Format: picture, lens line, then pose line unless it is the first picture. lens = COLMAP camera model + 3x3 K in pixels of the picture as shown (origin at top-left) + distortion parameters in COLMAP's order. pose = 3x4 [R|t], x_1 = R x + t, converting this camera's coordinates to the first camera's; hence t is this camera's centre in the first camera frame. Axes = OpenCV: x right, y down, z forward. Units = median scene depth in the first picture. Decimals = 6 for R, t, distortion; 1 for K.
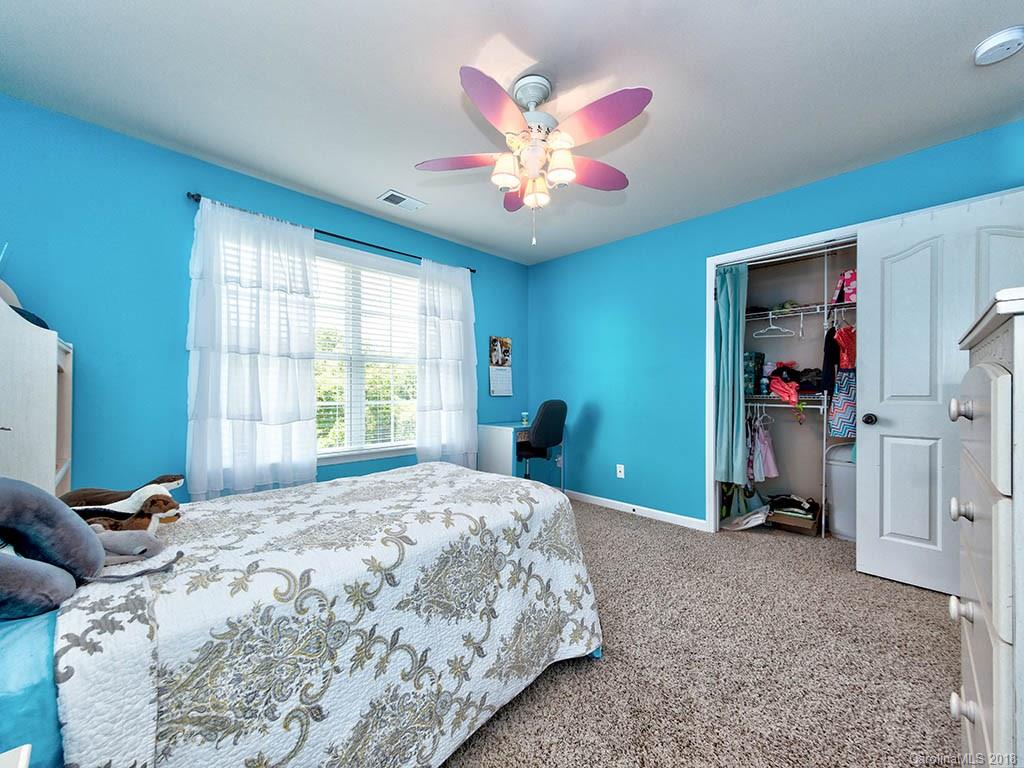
lens RADIAL K [[401.3, 0, 506.6], [0, 401.3, 387.2], [0, 0, 1]] dist [0.004613, -0.000051]
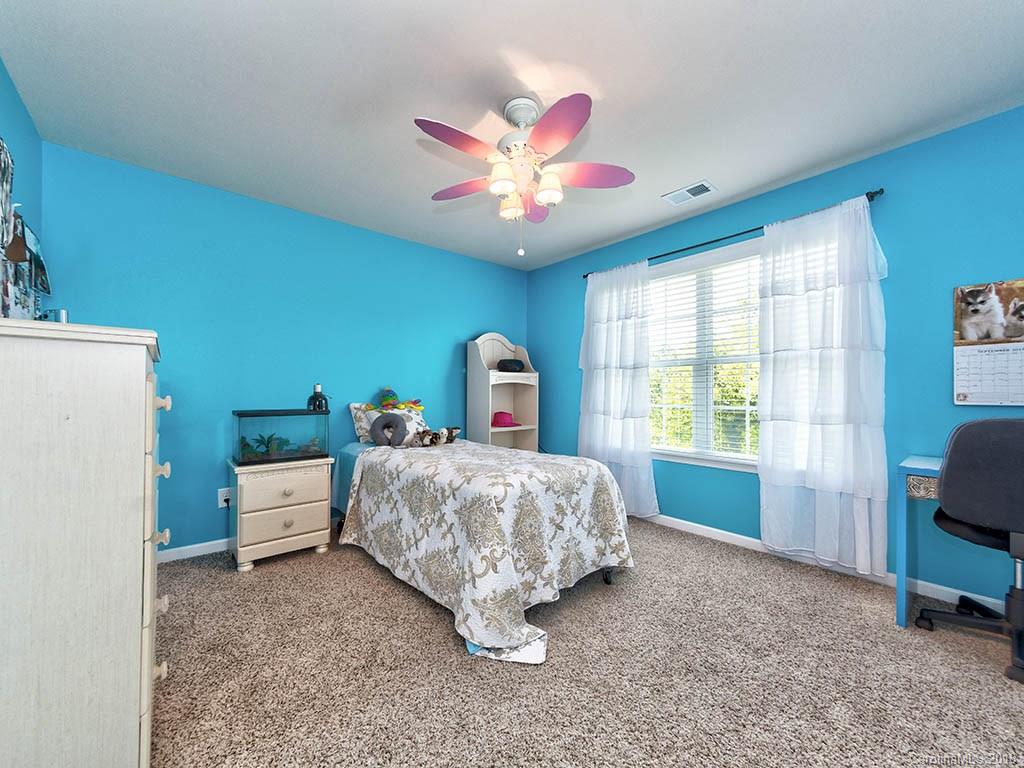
lens RADIAL K [[401.3, 0, 506.7], [0, 401.3, 392.4], [0, 0, 1]] dist [0.004613, -0.000051]
pose [[-0.063812, -0.012487, -0.997884, 0.630216], [0.000885, 0.999921, -0.012569, 0.015381], [0.997962, -0.001685, -0.063795, 0.564443]]
